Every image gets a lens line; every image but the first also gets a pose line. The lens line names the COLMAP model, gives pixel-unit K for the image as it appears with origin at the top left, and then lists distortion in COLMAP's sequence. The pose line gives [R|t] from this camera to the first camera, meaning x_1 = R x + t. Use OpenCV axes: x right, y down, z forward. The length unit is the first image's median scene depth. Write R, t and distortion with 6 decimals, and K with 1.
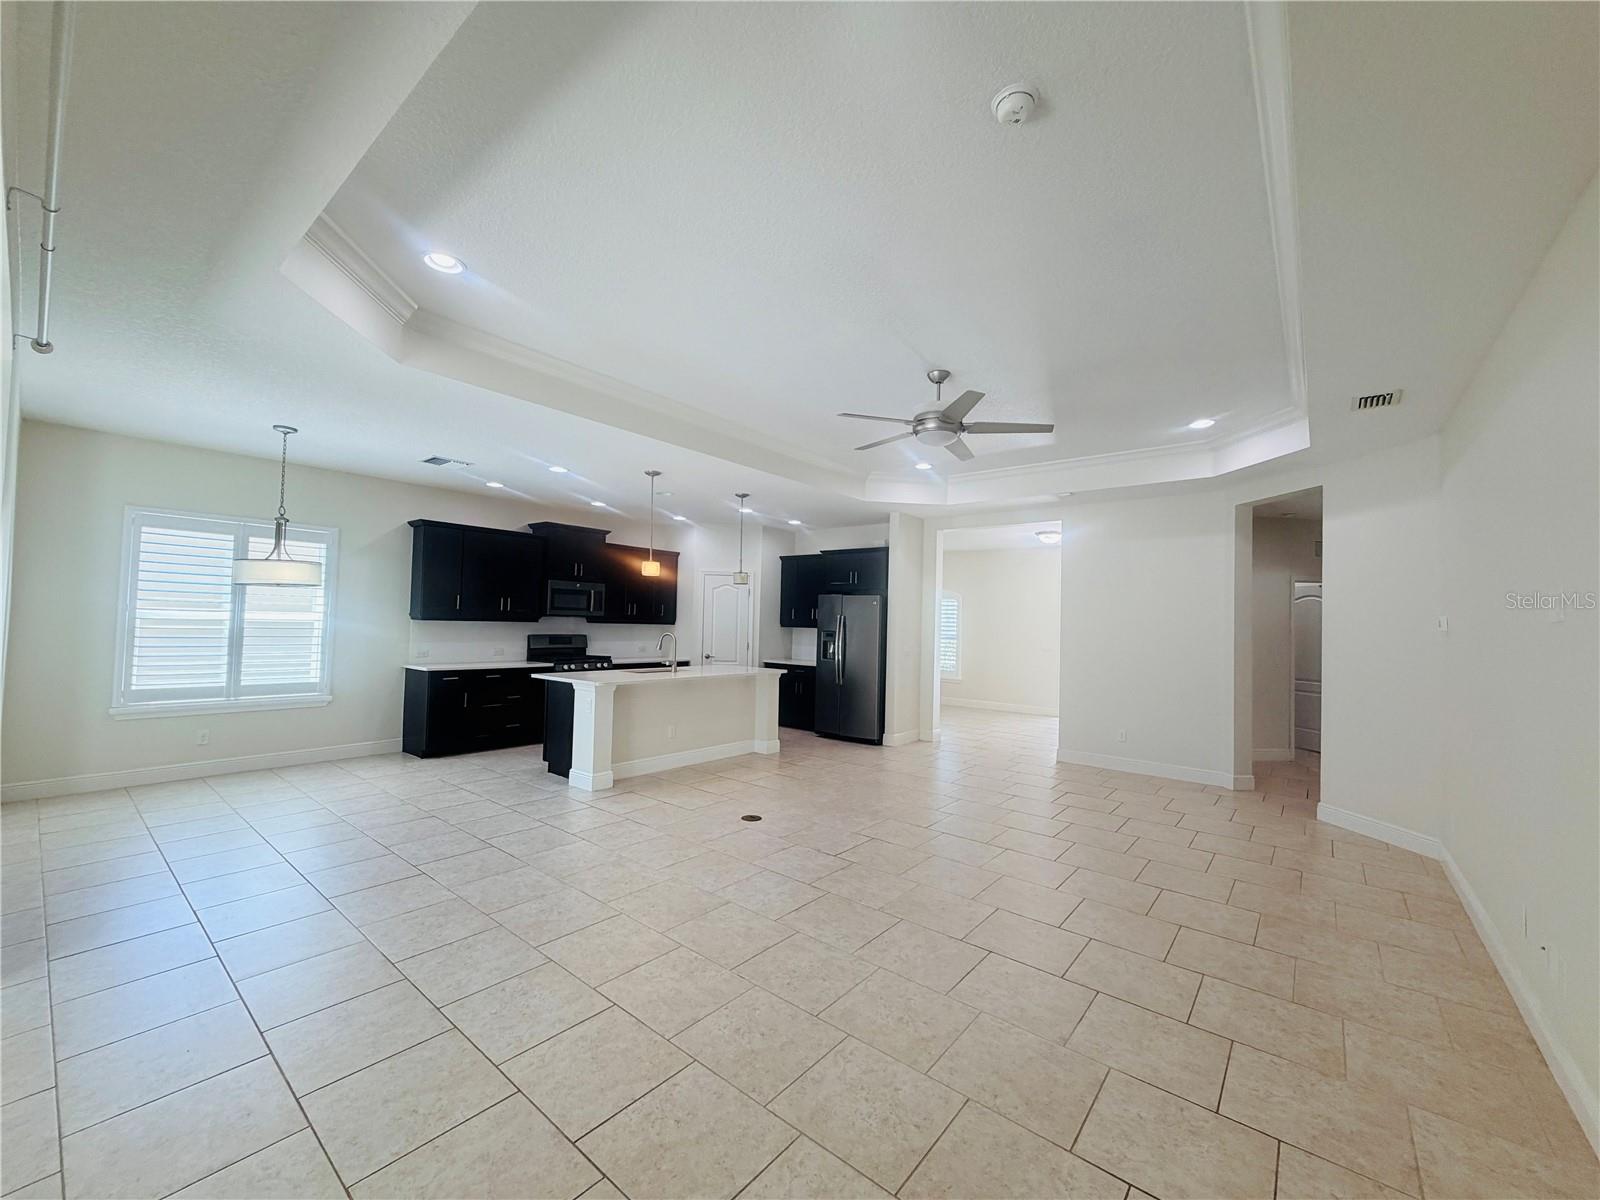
lens RADIAL K [[636.1, 0, 796.3], [0, 636.1, 605.8], [0, 0, 1]] dist [0.000511, 0.000012]
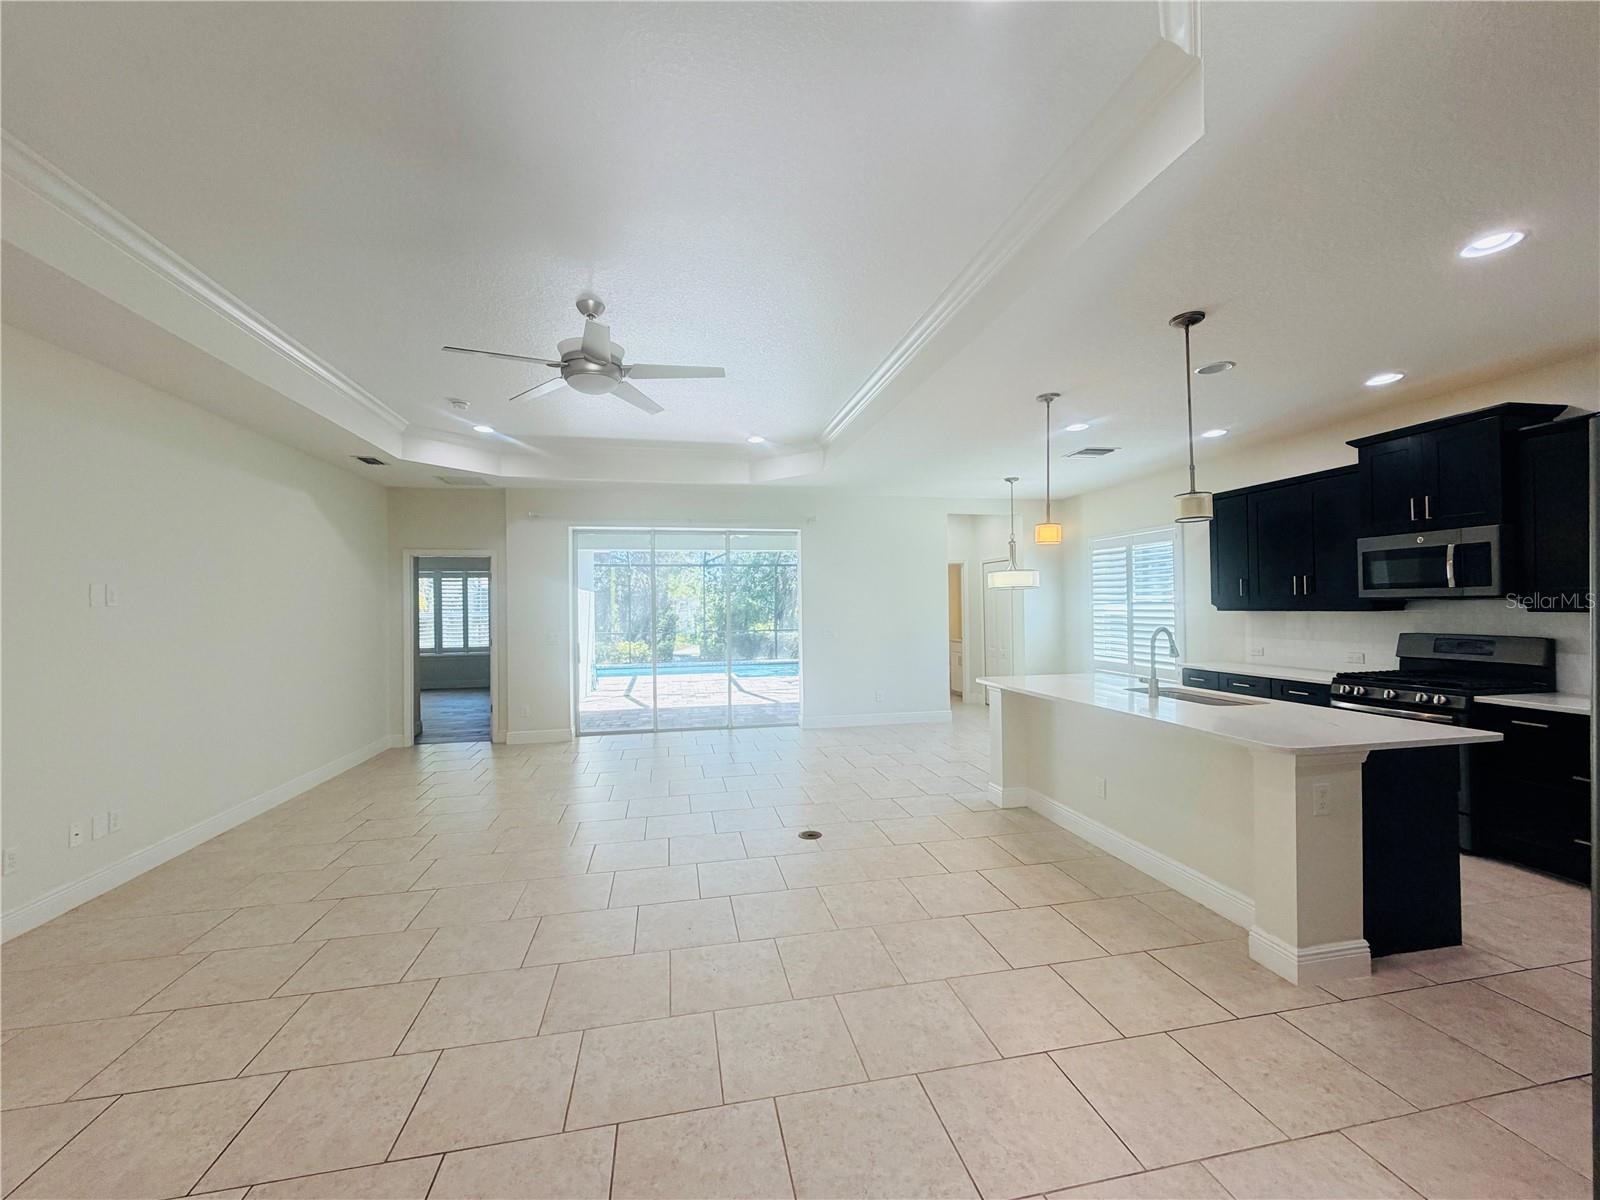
lens RADIAL K [[636.1, 0, 796.3], [0, 636.1, 605.8], [0, 0, 1]] dist [0.000511, 0.000012]
pose [[-0.629597, -0.017995, -0.776713, 0.405593], [0.018640, 0.999094, -0.038257, 0.035347], [0.776698, -0.038565, -0.628692, 1.006717]]
